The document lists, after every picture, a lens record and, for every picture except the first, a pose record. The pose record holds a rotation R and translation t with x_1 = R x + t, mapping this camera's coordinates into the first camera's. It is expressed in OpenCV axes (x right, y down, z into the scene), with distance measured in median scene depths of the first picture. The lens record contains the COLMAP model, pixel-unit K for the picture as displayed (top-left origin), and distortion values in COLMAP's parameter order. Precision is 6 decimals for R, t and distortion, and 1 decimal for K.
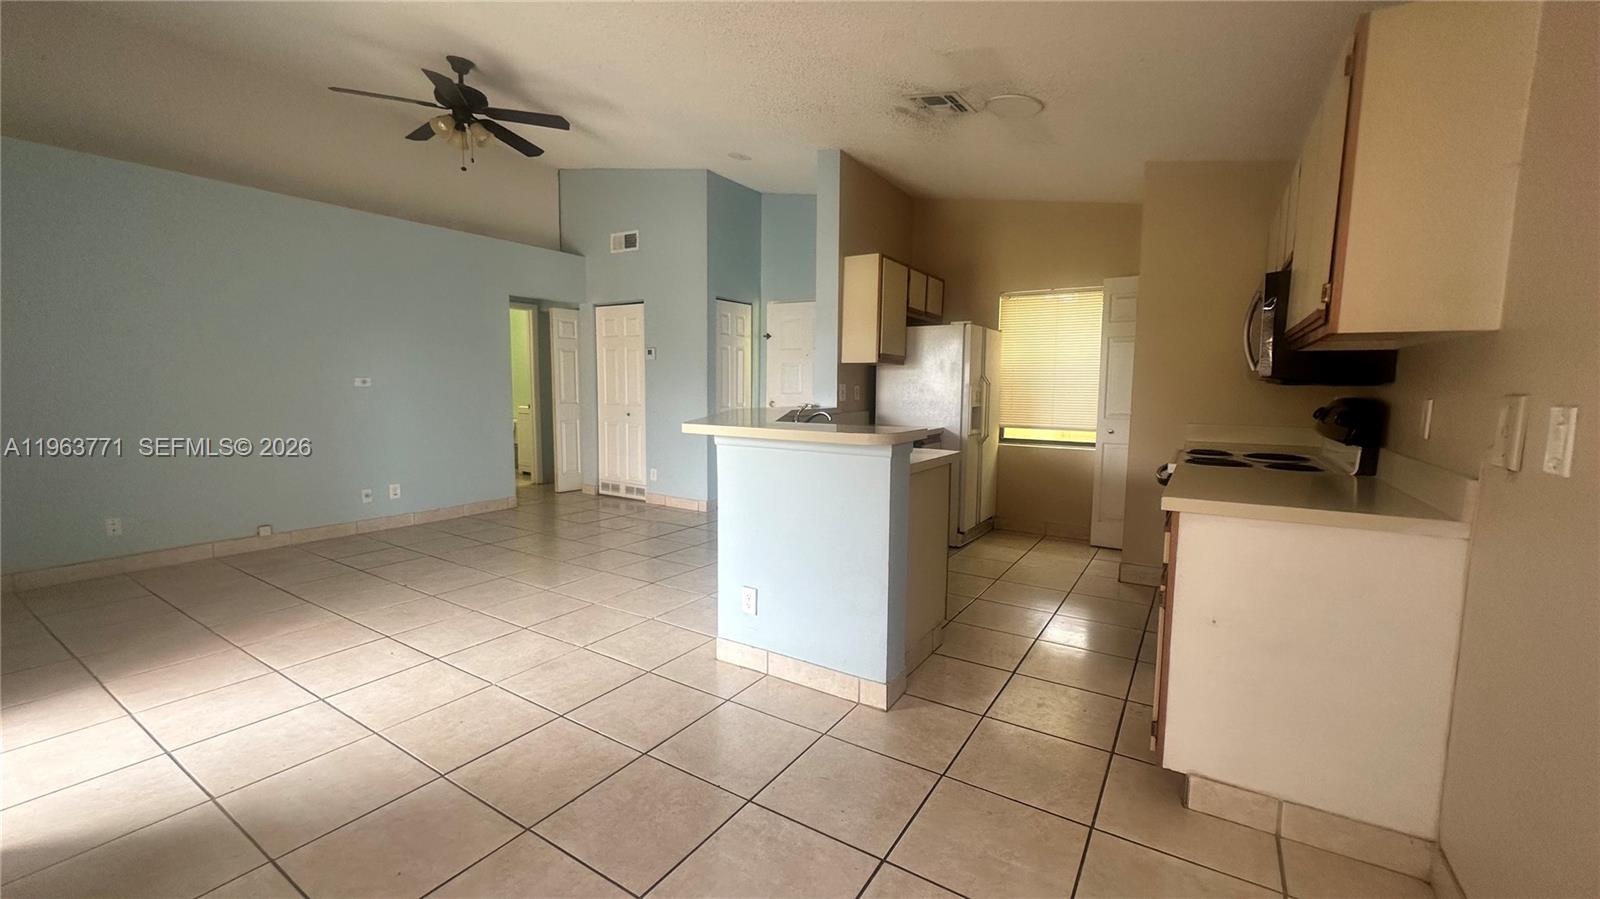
lens RADIAL K [[643.8, 0, 803.4], [0, 643.8, 448.0], [0, 0, 1]] dist [0.002124, 0.000495]
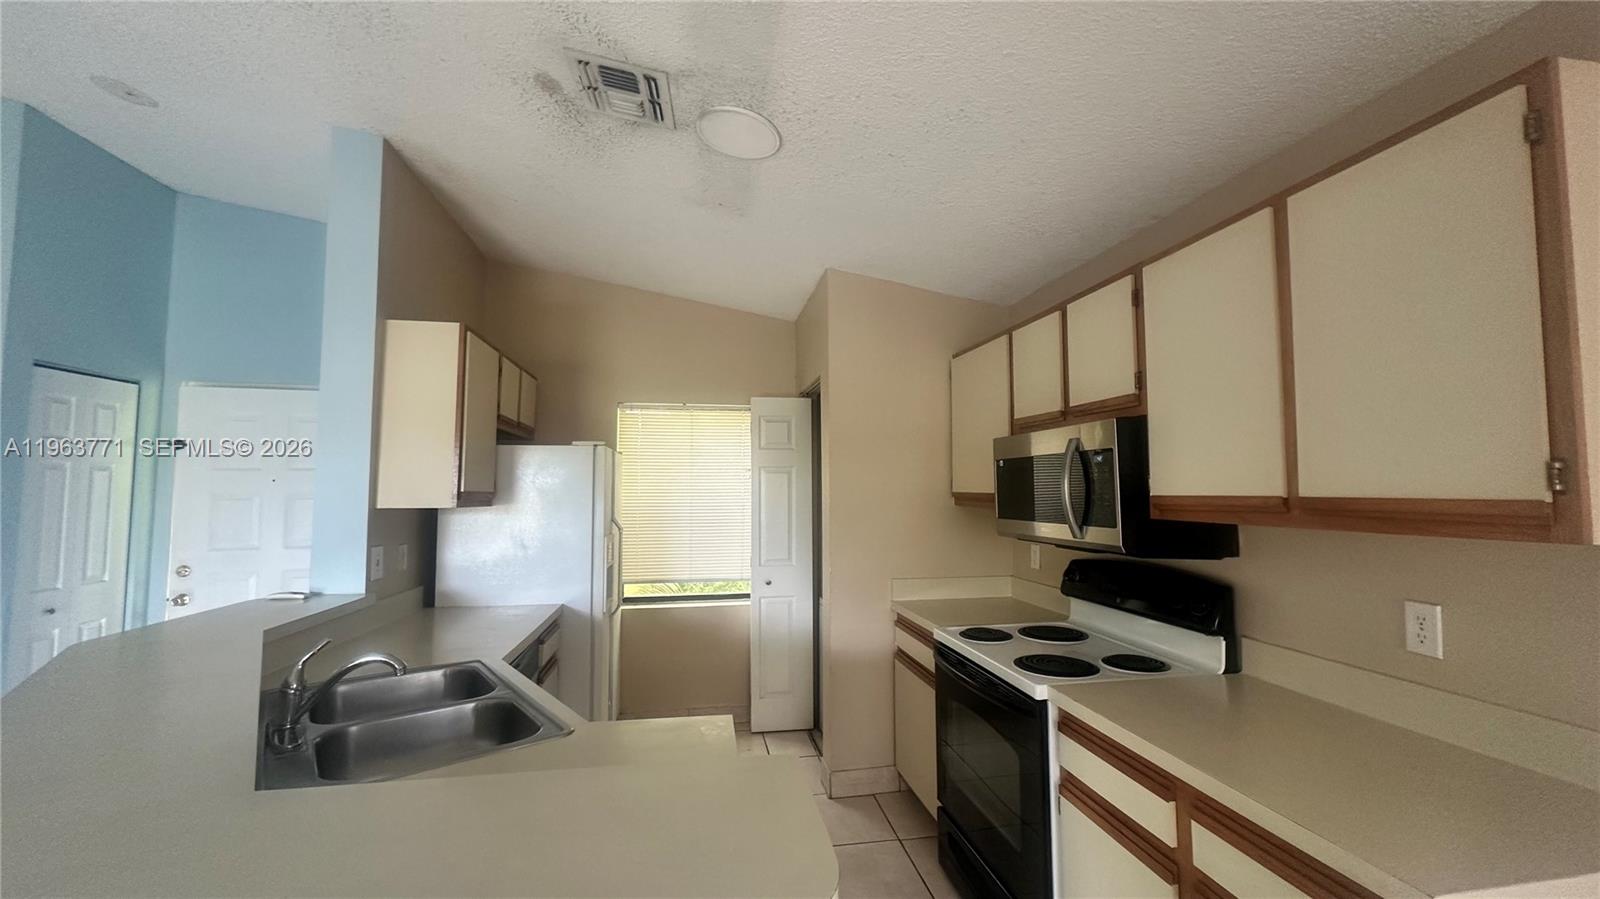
lens RADIAL K [[643.8, 0, 807.7], [0, 643.8, 448.6], [0, 0, 1]] dist [0.002124, 0.000495]
pose [[0.743590, 0.033126, 0.667815, -0.033185], [0.074750, 0.988393, -0.132259, -0.080636], [-0.664444, 0.148266, 0.732483, 0.345237]]
